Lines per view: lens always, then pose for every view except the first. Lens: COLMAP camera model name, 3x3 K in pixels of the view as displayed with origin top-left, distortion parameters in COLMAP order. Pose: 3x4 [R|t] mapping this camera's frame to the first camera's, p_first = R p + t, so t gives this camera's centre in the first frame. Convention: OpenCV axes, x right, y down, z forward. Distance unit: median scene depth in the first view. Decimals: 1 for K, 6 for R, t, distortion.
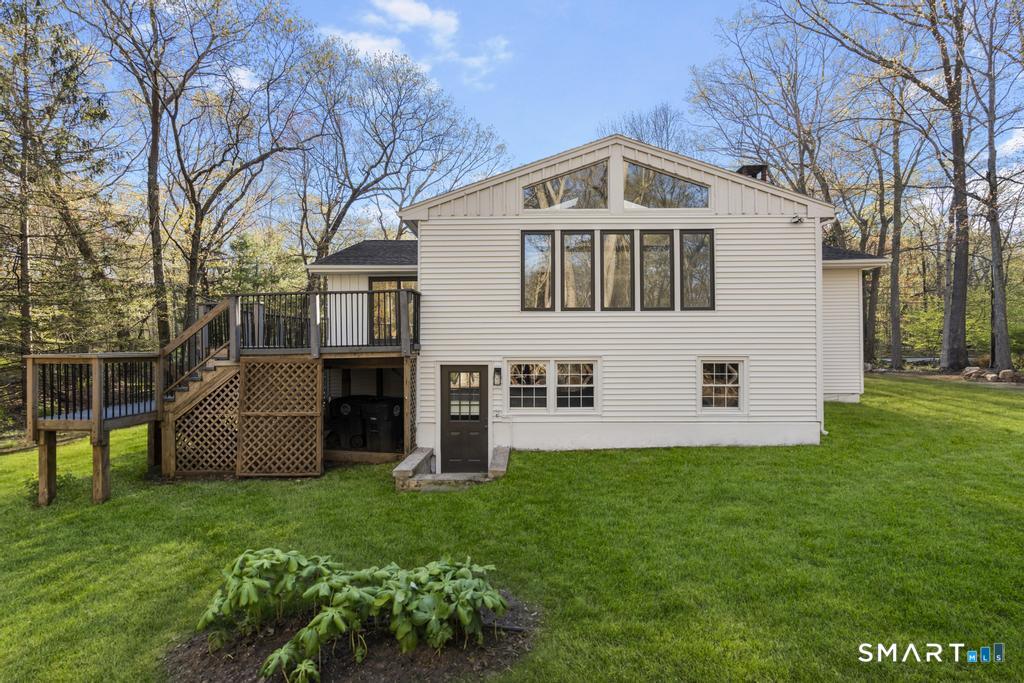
lens RADIAL K [[462.5, 0, 516.2], [0, 462.5, 340.7], [0, 0, 1]] dist [-0.000694, 0.000783]
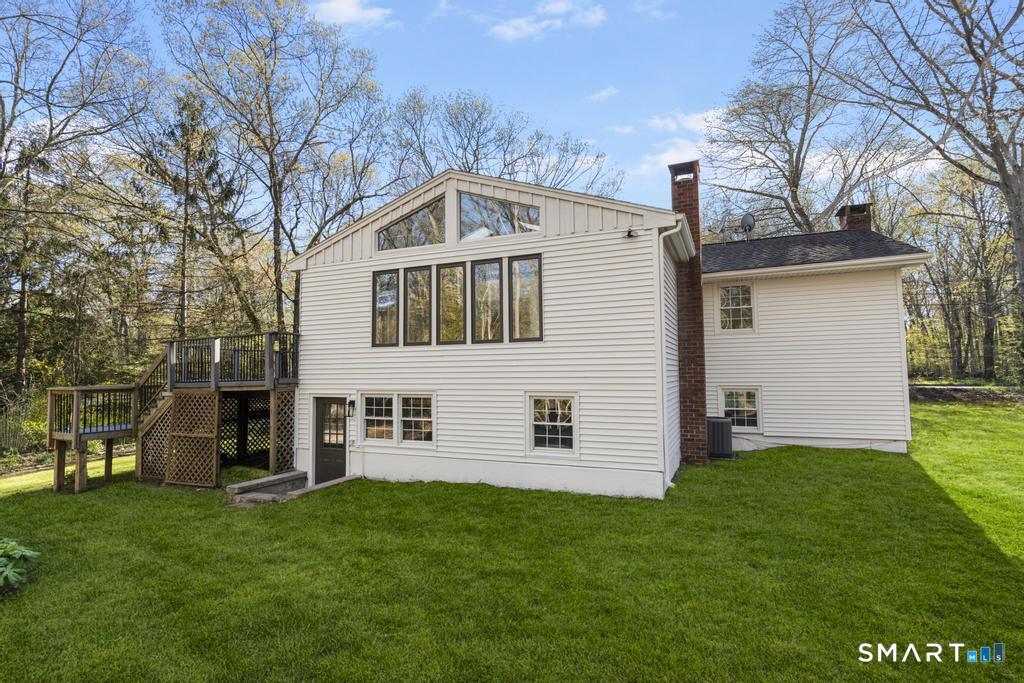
lens RADIAL K [[540.0, 0, 509.7], [0, 540.0, 347.7], [0, 0, 1]] dist [0.053642, 0.000426]
pose [[0.908761, -0.023329, -0.416665, 0.815010], [0.004212, 0.998898, -0.046740, -0.002979], [0.417296, 0.040721, 0.907858, -0.000092]]
